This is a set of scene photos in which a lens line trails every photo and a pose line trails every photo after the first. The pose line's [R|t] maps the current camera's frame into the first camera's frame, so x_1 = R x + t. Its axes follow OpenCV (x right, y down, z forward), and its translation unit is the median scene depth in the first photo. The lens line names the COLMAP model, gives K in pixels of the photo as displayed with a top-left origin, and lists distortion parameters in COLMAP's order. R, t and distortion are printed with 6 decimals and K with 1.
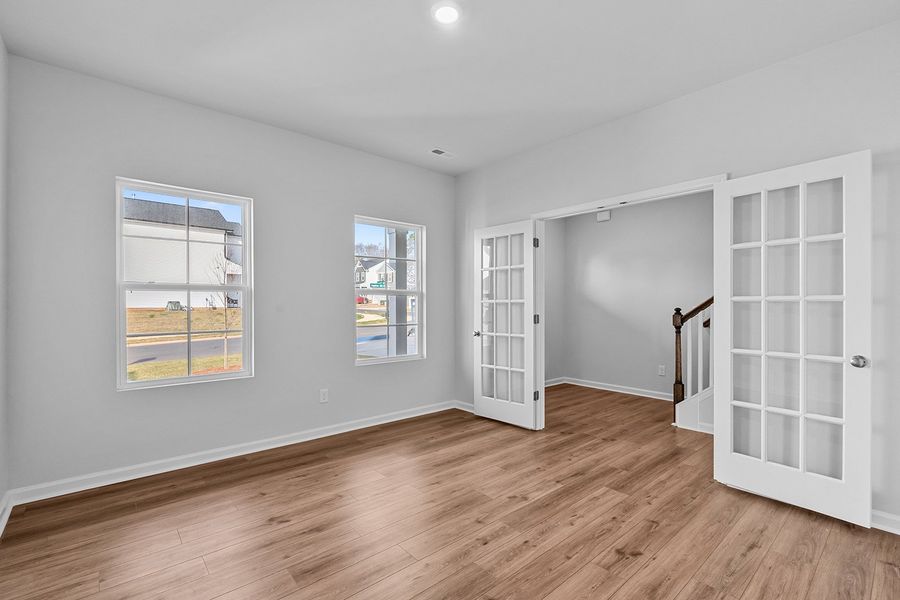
lens RADIAL K [[405.8, 0, 449.8], [0, 405.8, 303.4], [0, 0, 1]] dist [-0.002419, 0.000013]
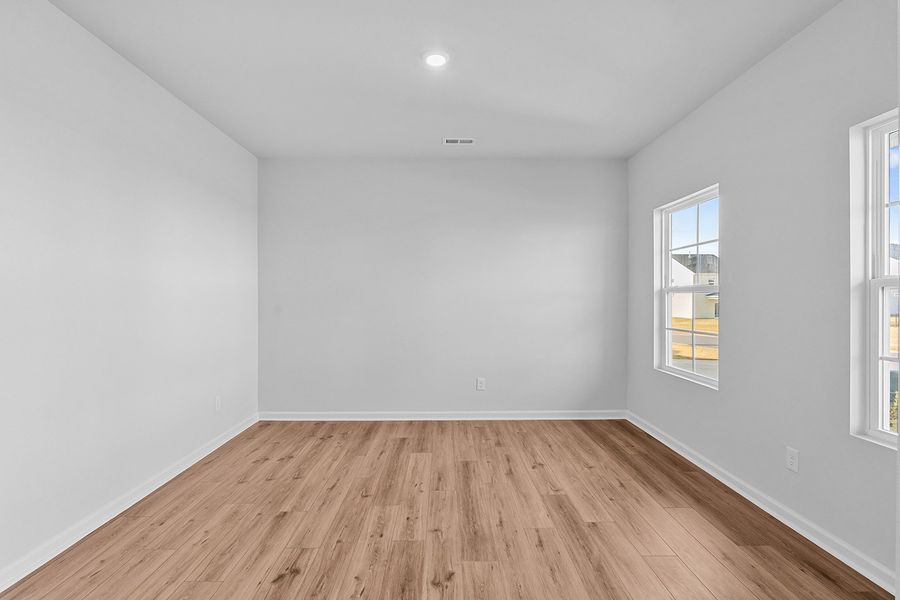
lens RADIAL K [[405.8, 0, 449.8], [0, 405.8, 303.4], [0, 0, 1]] dist [-0.002419, 0.000013]
pose [[-0.647360, 0.008317, -0.762139, 0.831410], [0.002061, 0.999956, 0.009162, -0.019204], [0.762182, 0.004360, -0.647348, 1.736223]]
